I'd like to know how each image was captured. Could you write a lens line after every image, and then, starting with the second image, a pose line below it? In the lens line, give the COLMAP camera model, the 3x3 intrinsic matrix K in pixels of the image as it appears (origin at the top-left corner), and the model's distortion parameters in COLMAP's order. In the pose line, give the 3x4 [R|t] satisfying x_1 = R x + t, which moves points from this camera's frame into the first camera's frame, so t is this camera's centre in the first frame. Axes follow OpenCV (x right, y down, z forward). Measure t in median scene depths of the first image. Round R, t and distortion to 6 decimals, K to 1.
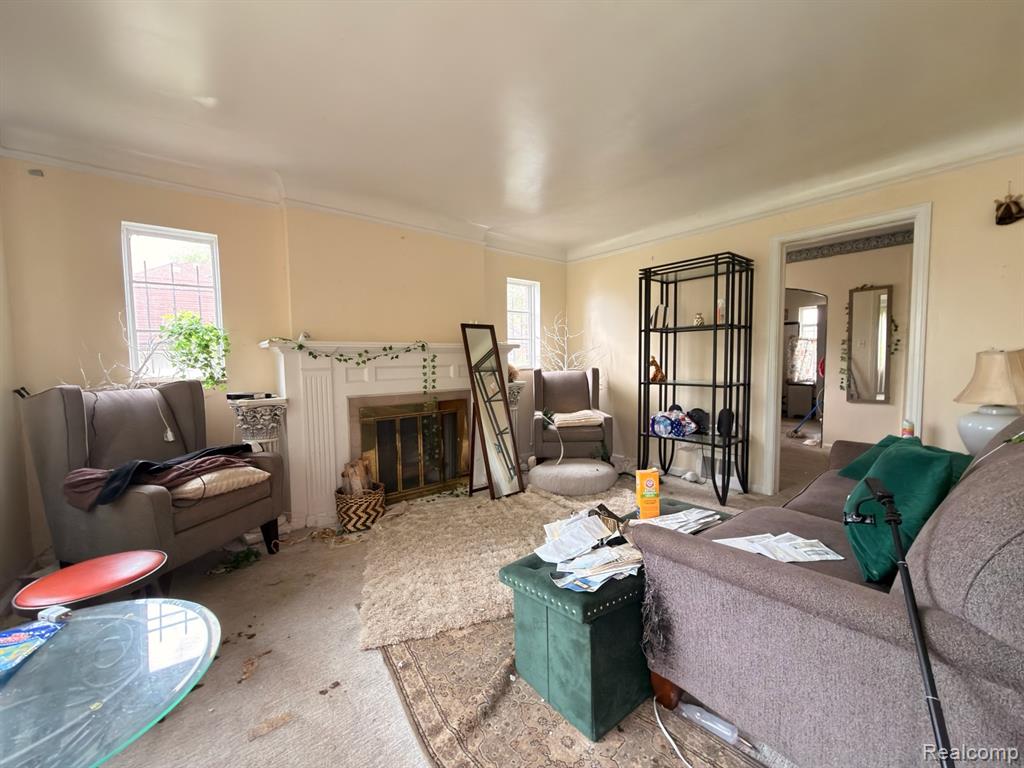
lens RADIAL K [[403.7, 0, 512.0], [0, 403.7, 384.0], [0, 0, 1]] dist [0.002800, 0.000171]
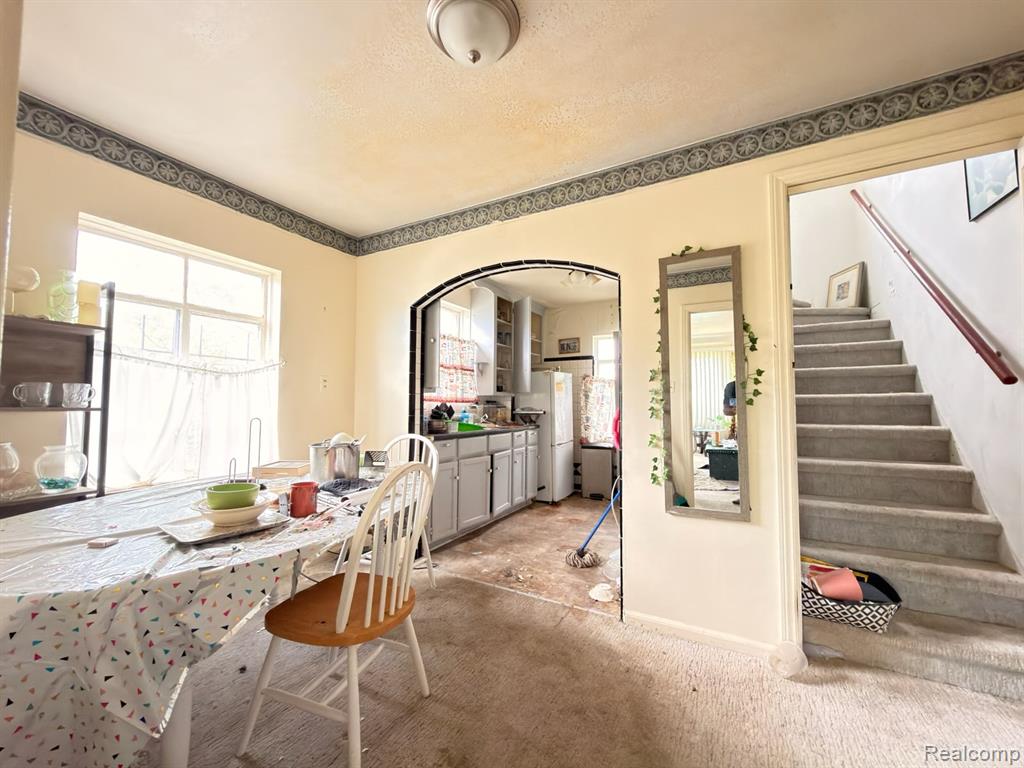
lens RADIAL K [[403.7, 0, 512.0], [0, 403.7, 384.0], [0, 0, 1]] dist [0.002800, 0.000171]
pose [[0.929839, 0.034107, 0.366384, 0.324968], [0.006948, 0.993890, -0.110156, -0.029206], [-0.367902, 0.104973, 0.923920, 0.411004]]
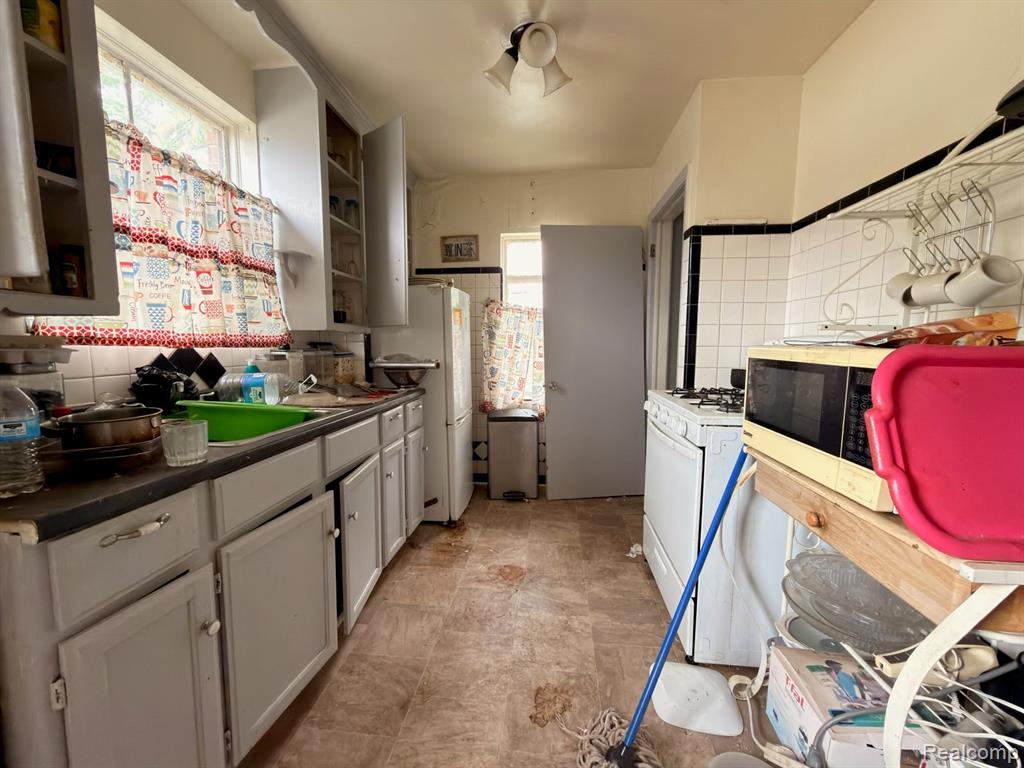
lens RADIAL K [[403.7, 0, 512.0], [0, 403.7, 384.0], [0, 0, 1]] dist [0.002800, 0.000171]
pose [[0.707373, -0.054843, 0.704709, 0.411938], [0.028946, 0.998397, 0.048644, -0.051803], [-0.706247, -0.014011, 0.707827, 0.689504]]
